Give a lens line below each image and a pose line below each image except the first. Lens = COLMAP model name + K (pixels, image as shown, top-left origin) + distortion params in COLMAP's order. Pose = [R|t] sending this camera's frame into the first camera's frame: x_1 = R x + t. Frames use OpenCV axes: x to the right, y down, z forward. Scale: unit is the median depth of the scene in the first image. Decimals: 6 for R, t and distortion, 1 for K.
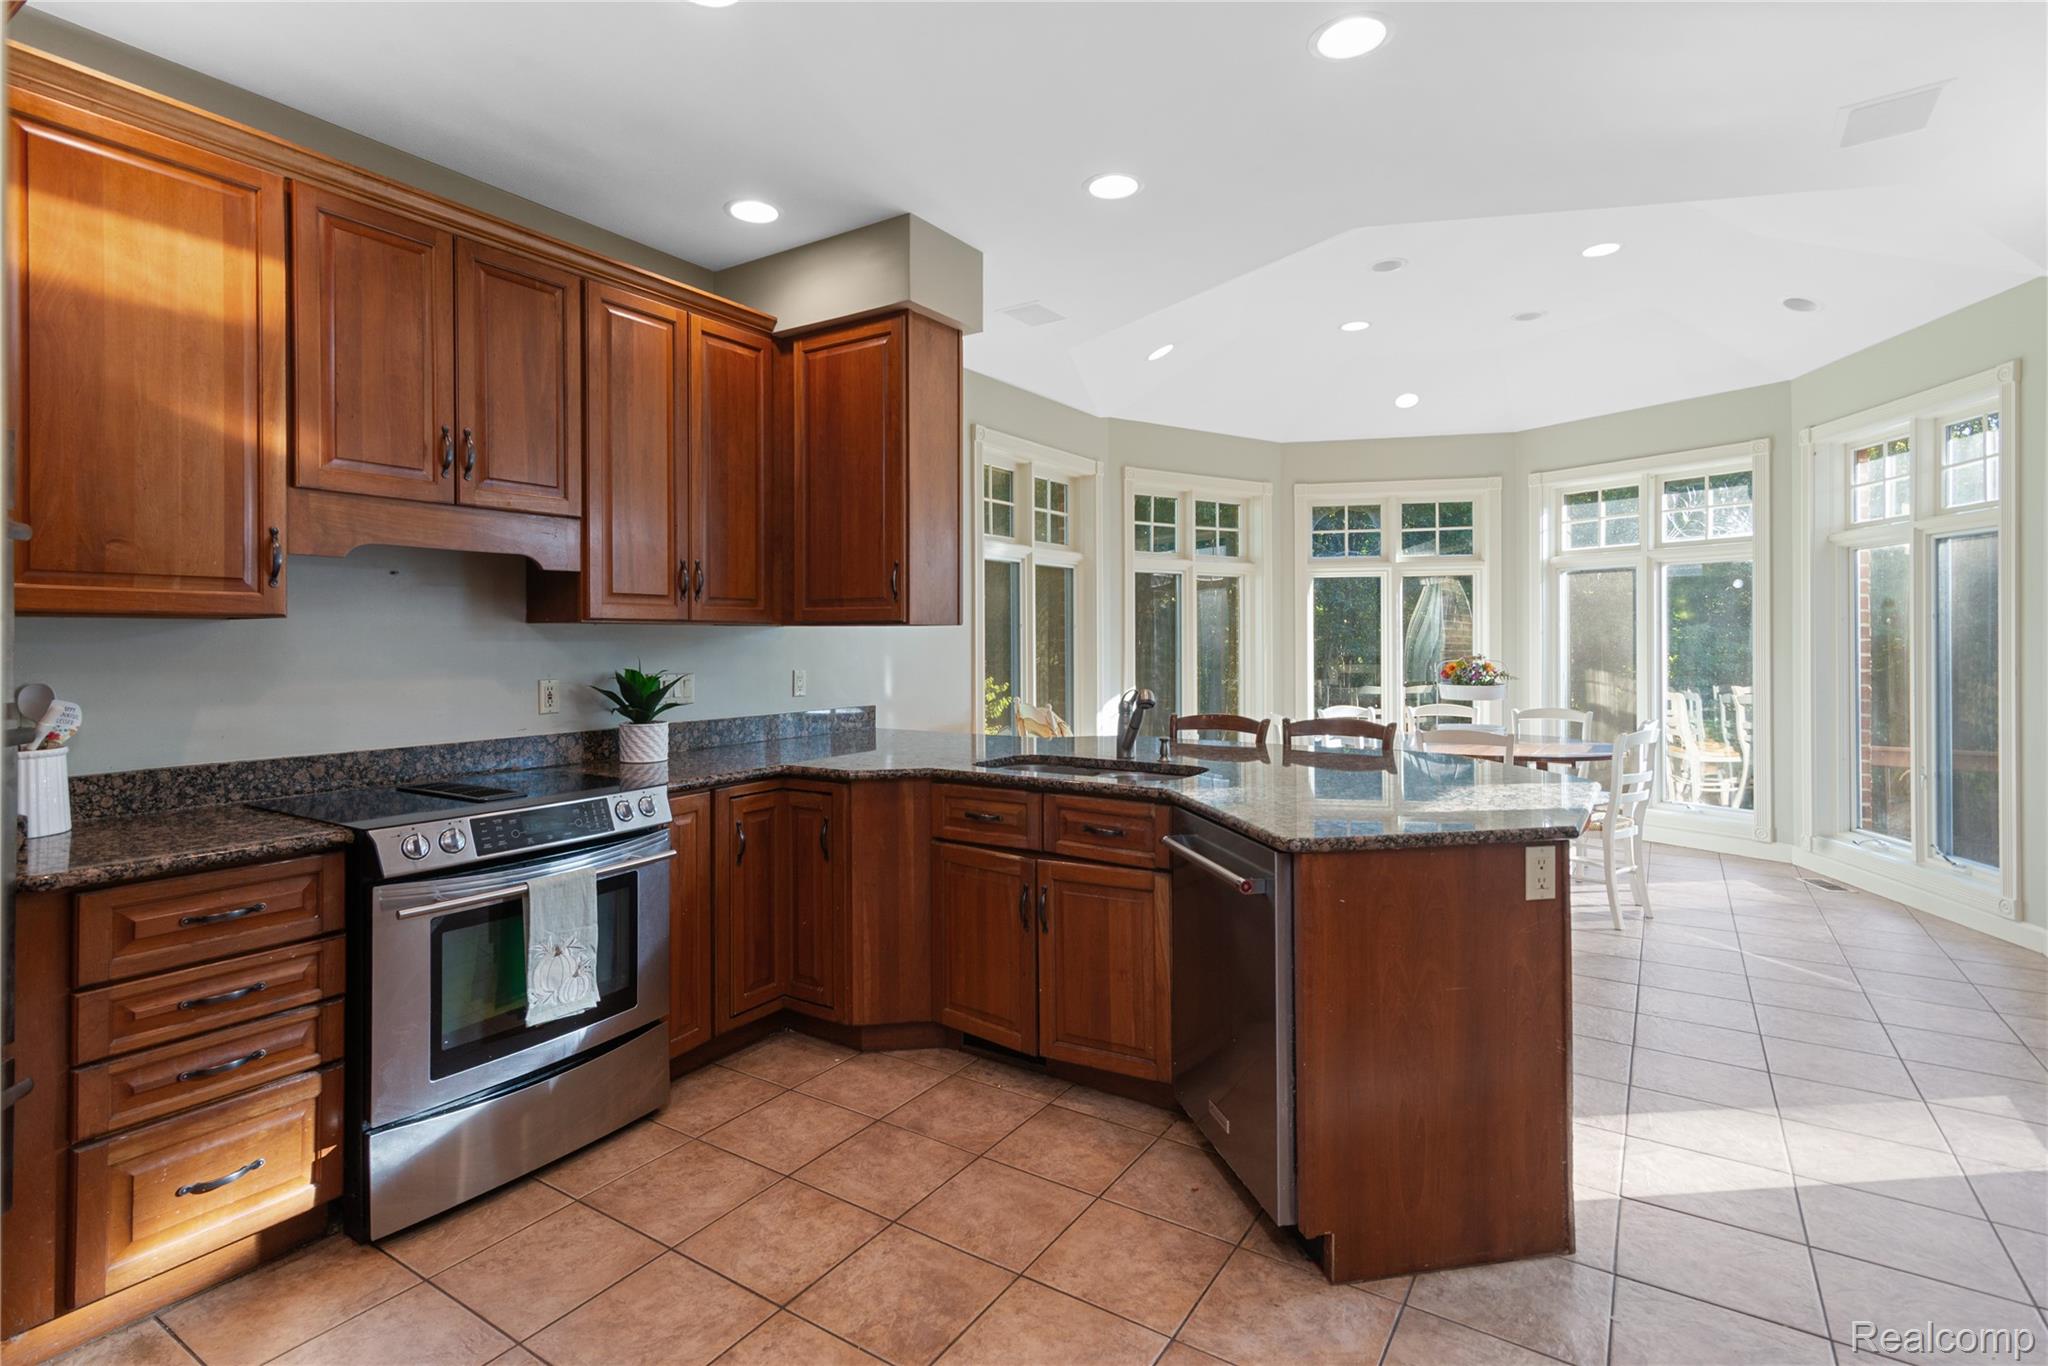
lens RADIAL K [[1001.9, 0, 1005.9], [0, 1001.9, 625.1], [0, 0, 1]] dist [0.019243, -0.000054]
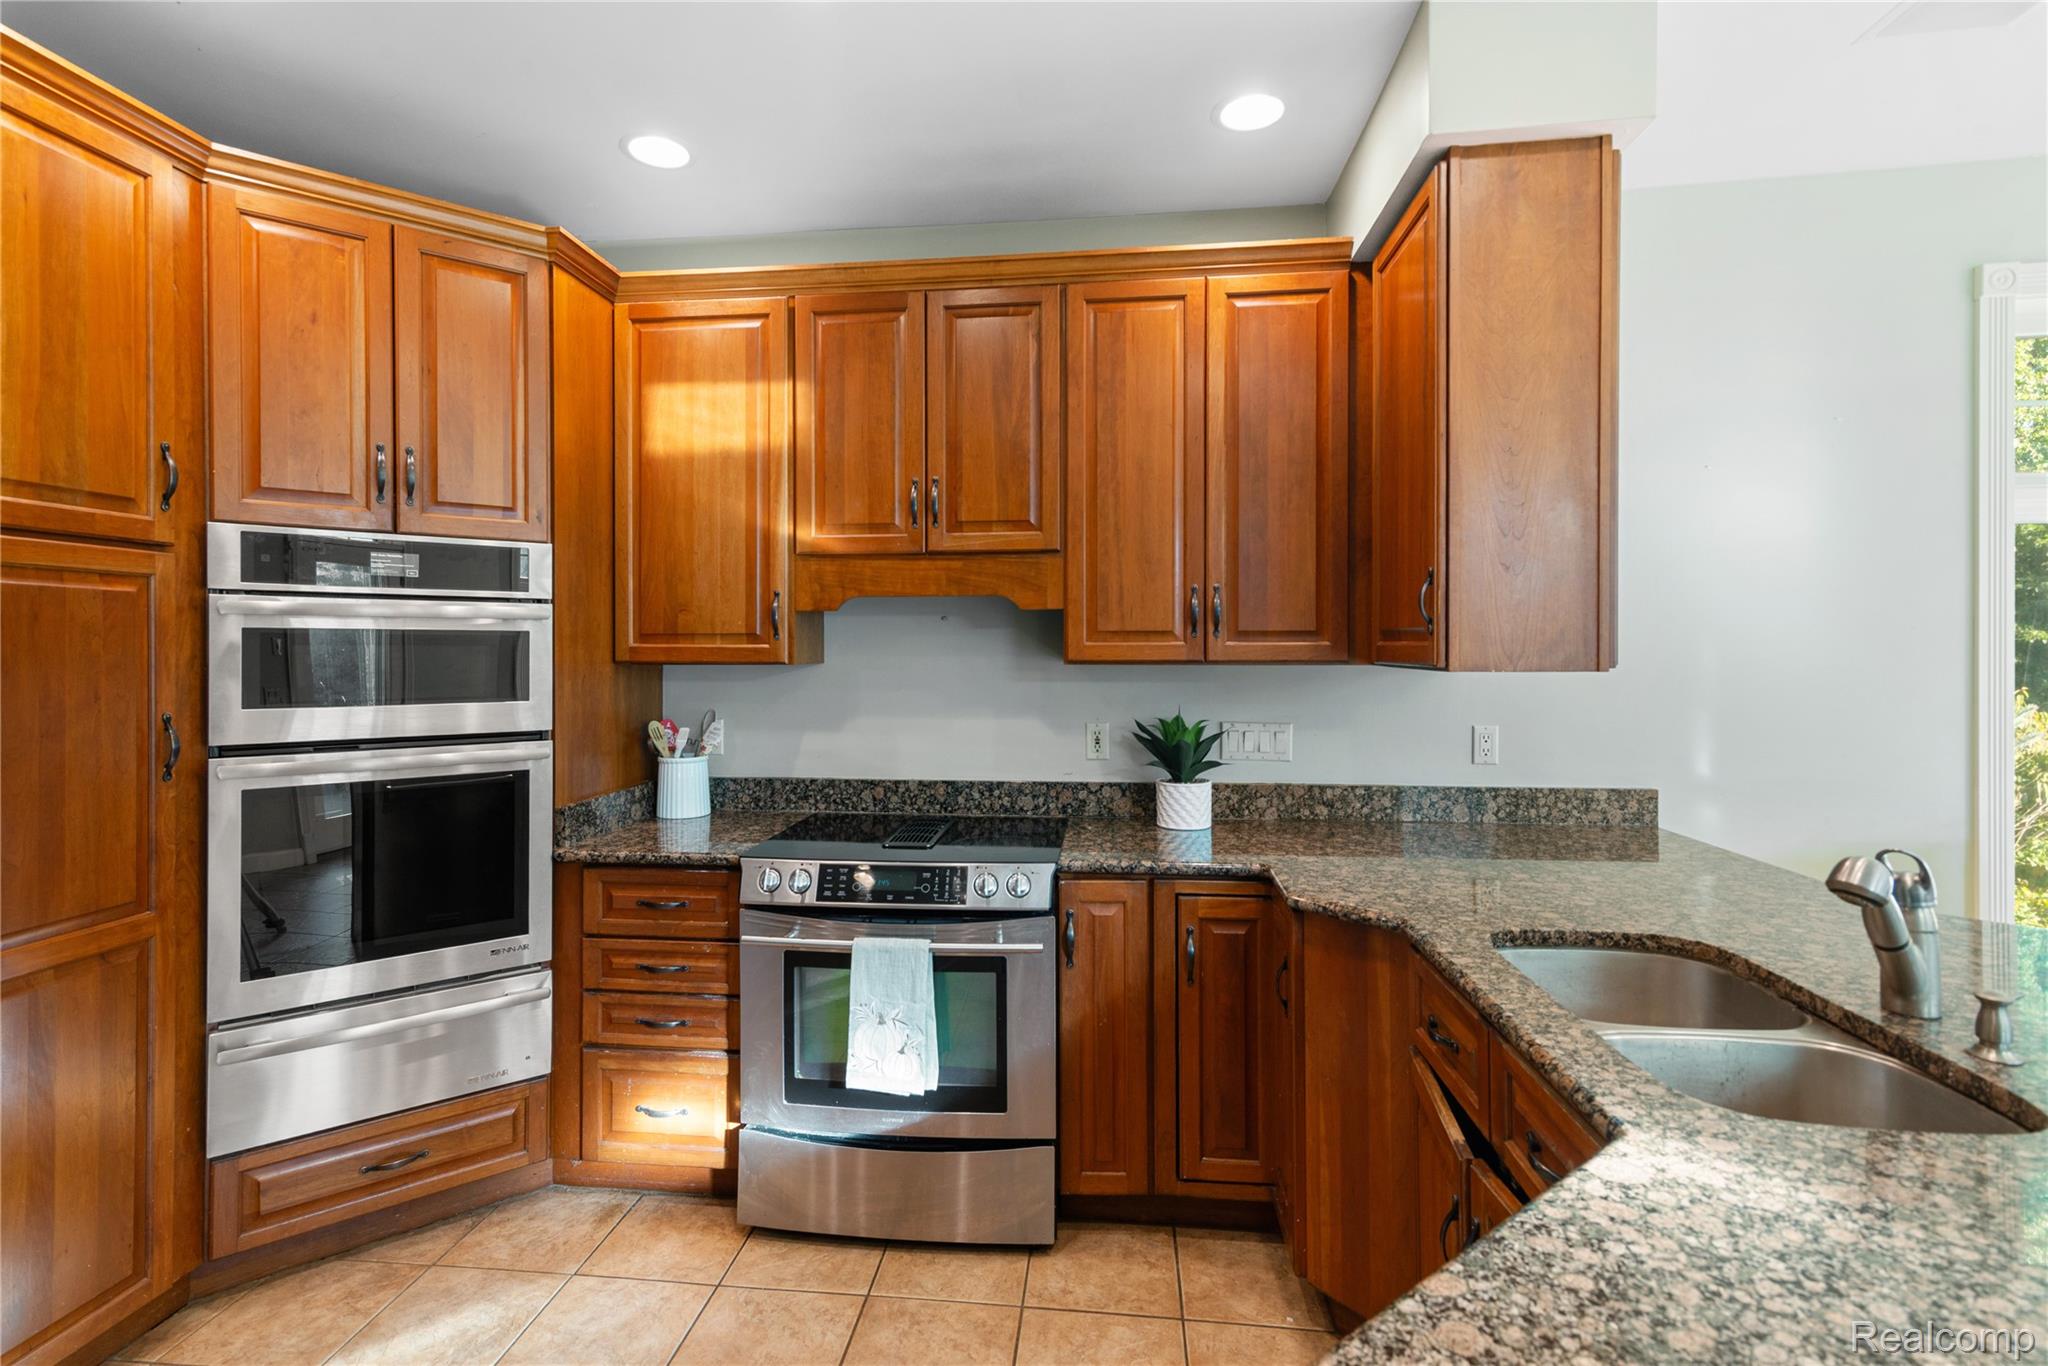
lens RADIAL K [[1006.7, 0, 985.3], [0, 1006.7, 635.5], [0, 0, 1]] dist [0.012618, -0.000207]
pose [[0.445595, -0.008508, -0.895194, 0.477645], [0.014345, 0.999894, -0.002363, -0.037105], [0.895120, -0.011789, 0.445670, 0.704552]]
